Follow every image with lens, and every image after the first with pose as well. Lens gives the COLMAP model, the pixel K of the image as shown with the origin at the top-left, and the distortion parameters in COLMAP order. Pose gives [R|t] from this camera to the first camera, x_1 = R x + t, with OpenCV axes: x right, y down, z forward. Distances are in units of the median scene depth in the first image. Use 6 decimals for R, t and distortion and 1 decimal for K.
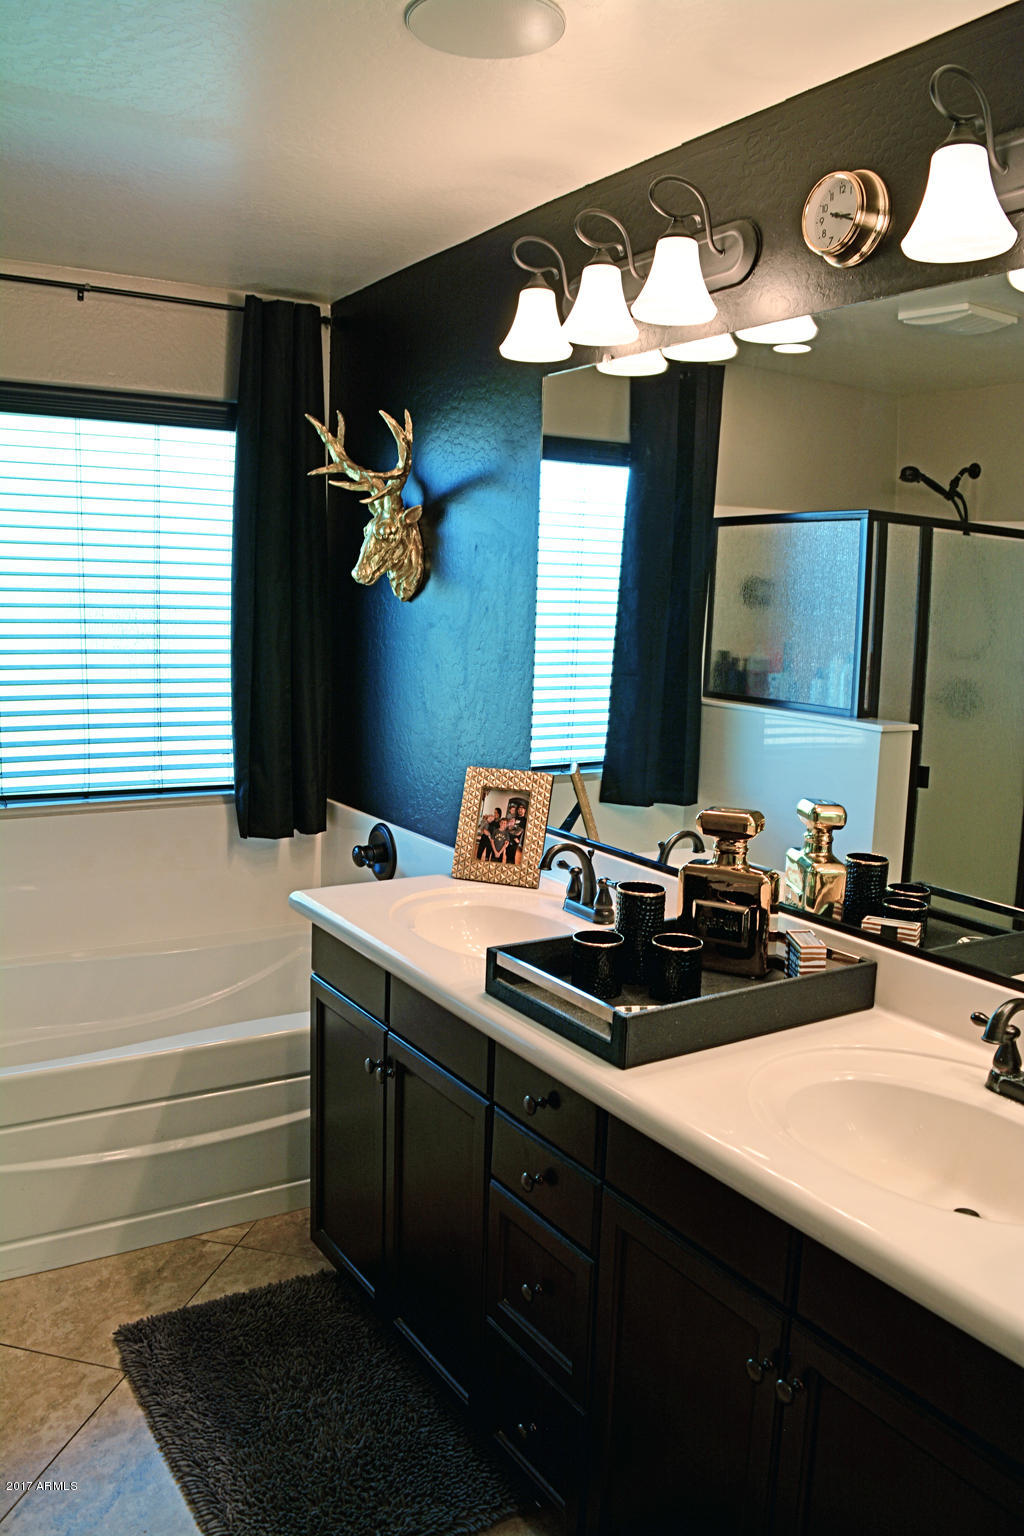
lens RADIAL K [[1202.6, 0, 509.1], [0, 1202.6, 766.2], [0, 0, 1]] dist [-0.098657, 0.028642]
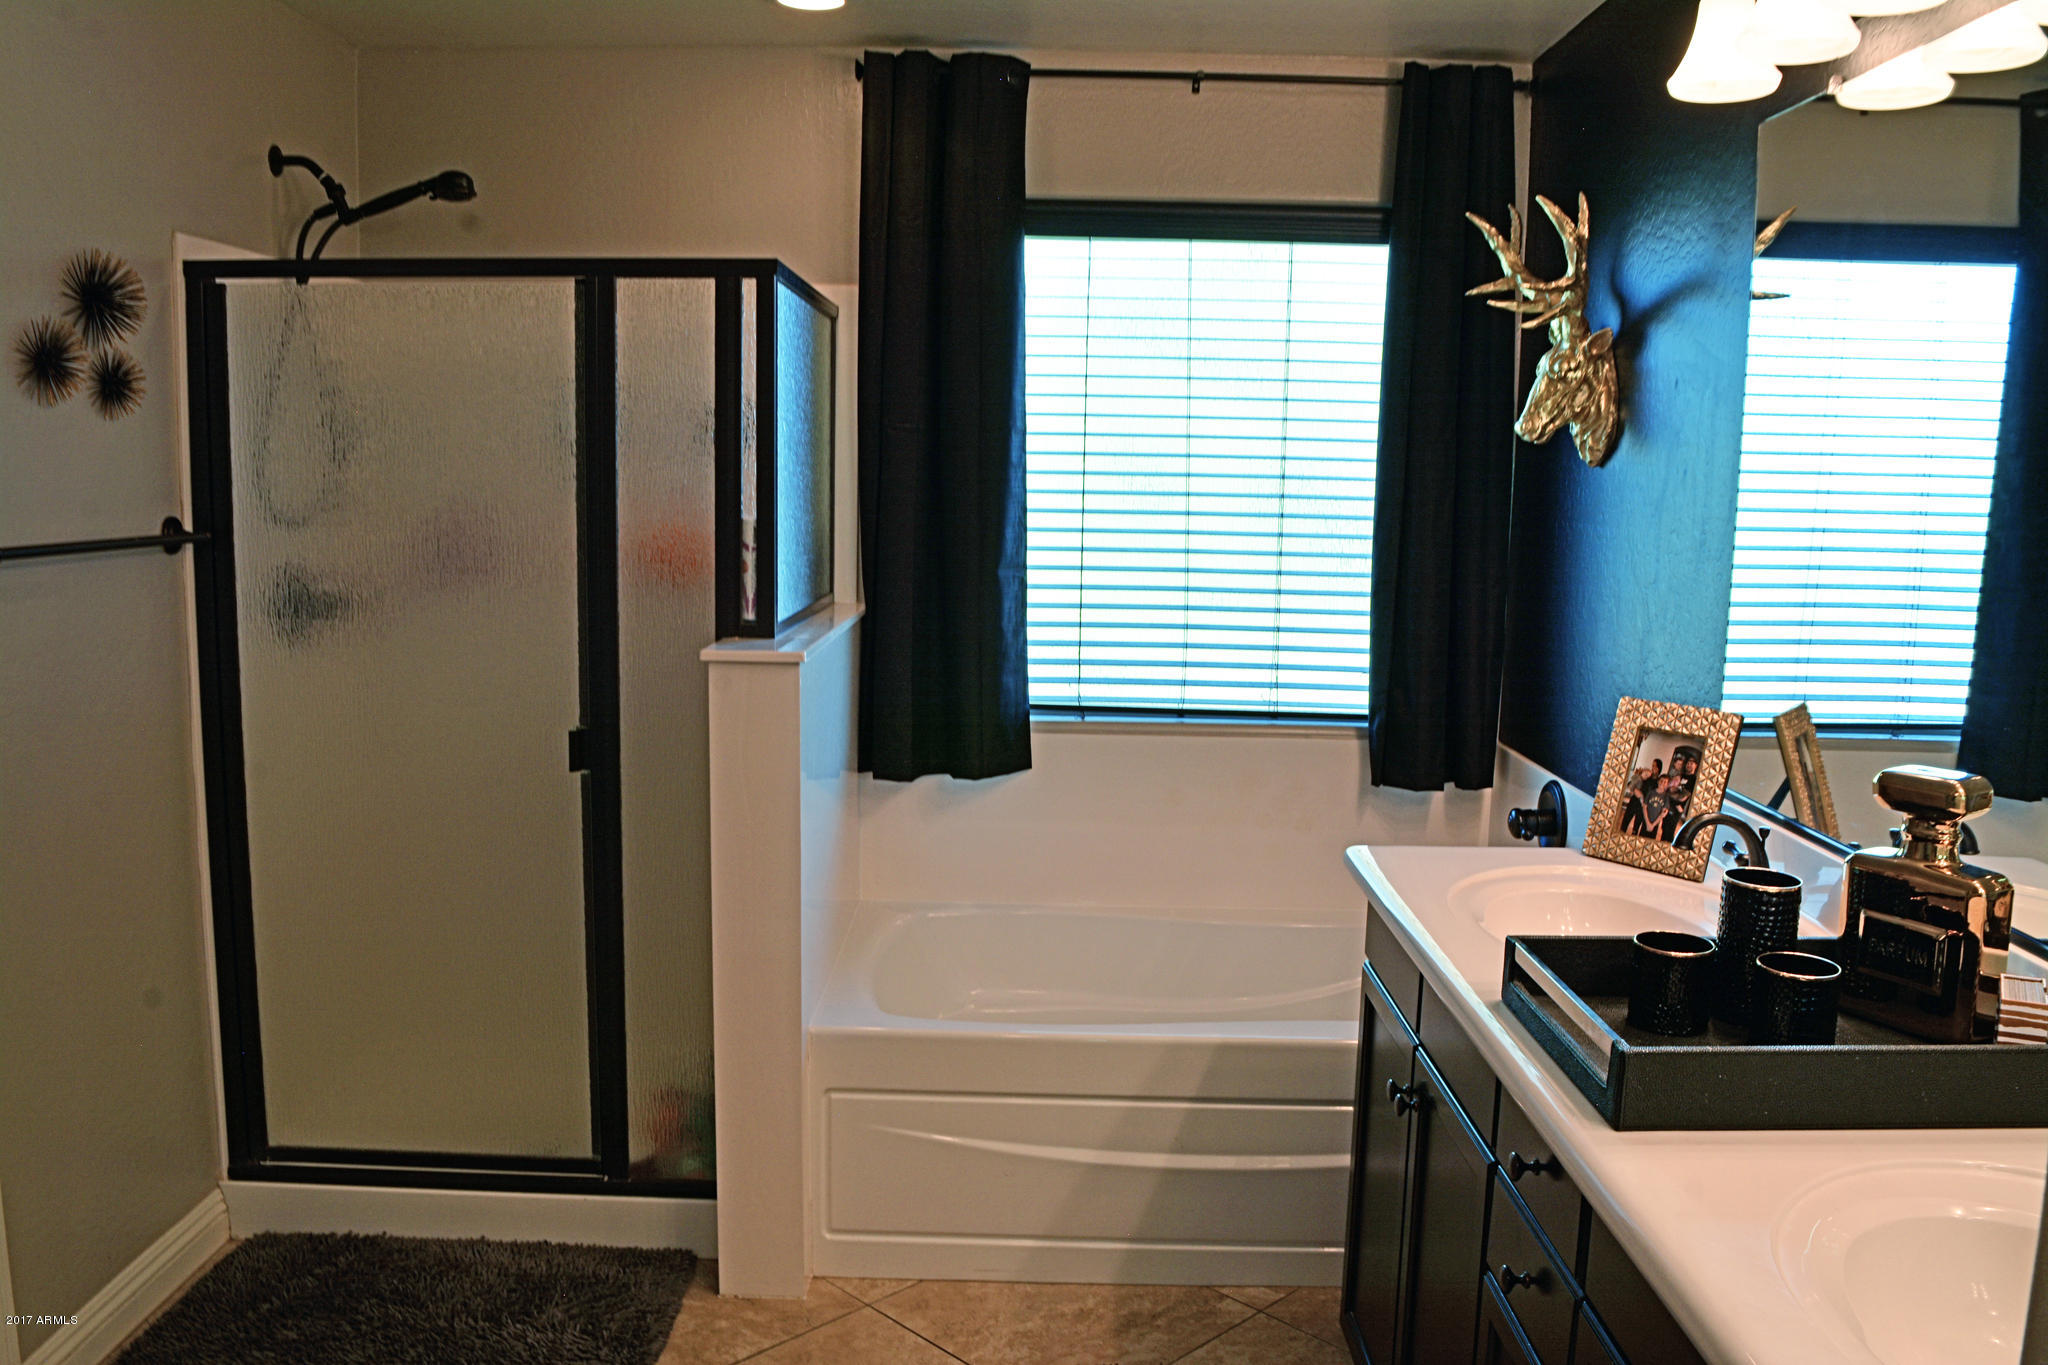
lens RADIAL K [[1603.4, 0, 1015.2], [0, 1603.4, 681.8], [0, 0, 1]] dist [-0.098657, 0.028642]
pose [[0.841270, 0.056777, -0.537626, 0.153558], [-0.070073, 0.997533, -0.004304, 0.019123], [0.536055, 0.041294, 0.843172, 0.045432]]
